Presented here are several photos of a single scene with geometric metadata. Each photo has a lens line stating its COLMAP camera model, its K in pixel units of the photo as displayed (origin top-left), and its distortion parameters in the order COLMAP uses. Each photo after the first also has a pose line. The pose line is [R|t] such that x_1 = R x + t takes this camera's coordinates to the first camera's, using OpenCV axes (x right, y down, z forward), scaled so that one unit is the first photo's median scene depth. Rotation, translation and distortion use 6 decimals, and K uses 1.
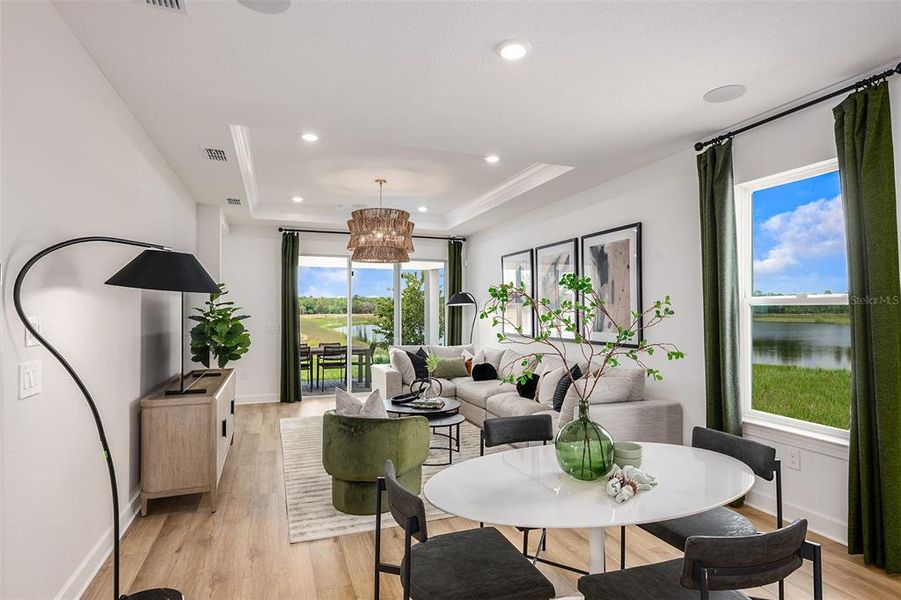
lens RADIAL K [[471.0, 0, 449.5], [0, 471.0, 298.7], [0, 0, 1]] dist [-0.000204, 0.000053]
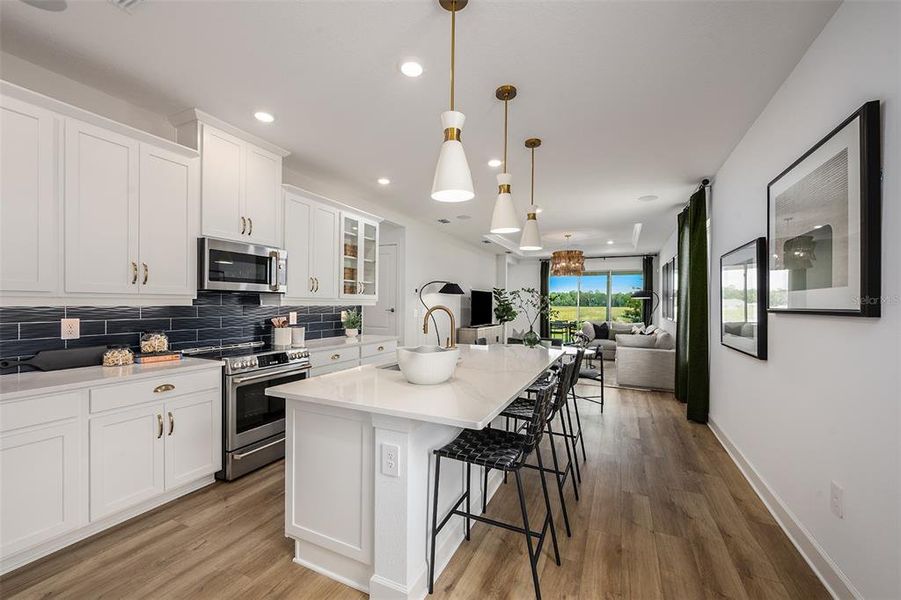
lens RADIAL K [[354.0, 0, 451.6], [0, 354.0, 303.5], [0, 0, 1]] dist [-0.005798, -0.000157]
pose [[0.708489, 0.006083, -0.705696, 0.492988], [0.010475, 0.999762, 0.019134, 0.001950], [0.705645, -0.020949, 0.708256, -0.360415]]
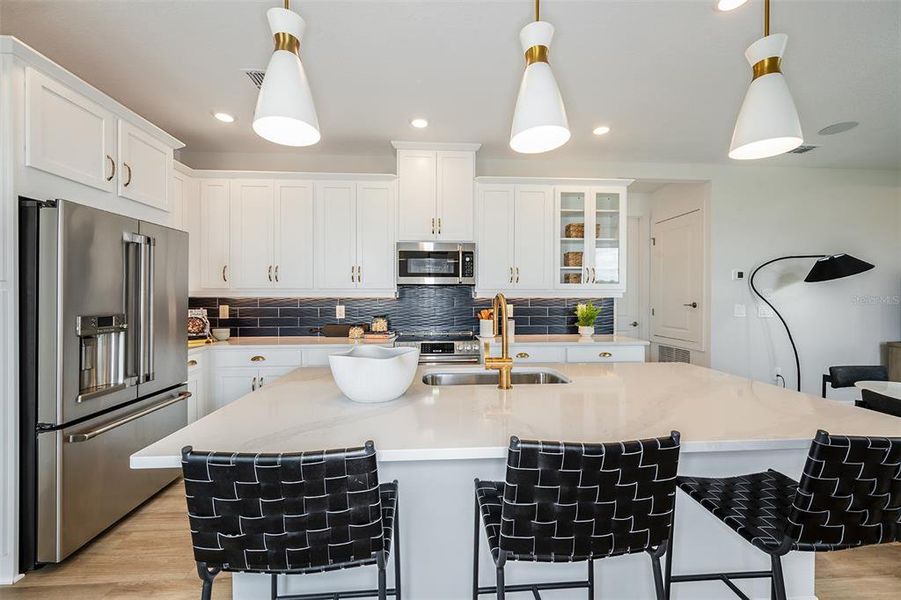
lens RADIAL K [[354.0, 0, 453.6], [0, 354.0, 298.6], [0, 0, 1]] dist [-0.005798, -0.000157]
pose [[-0.276178, 0.004738, -0.961095, 0.465853], [0.025467, 0.999673, -0.002390, 0.014412], [0.960769, -0.025136, -0.276209, -0.055317]]
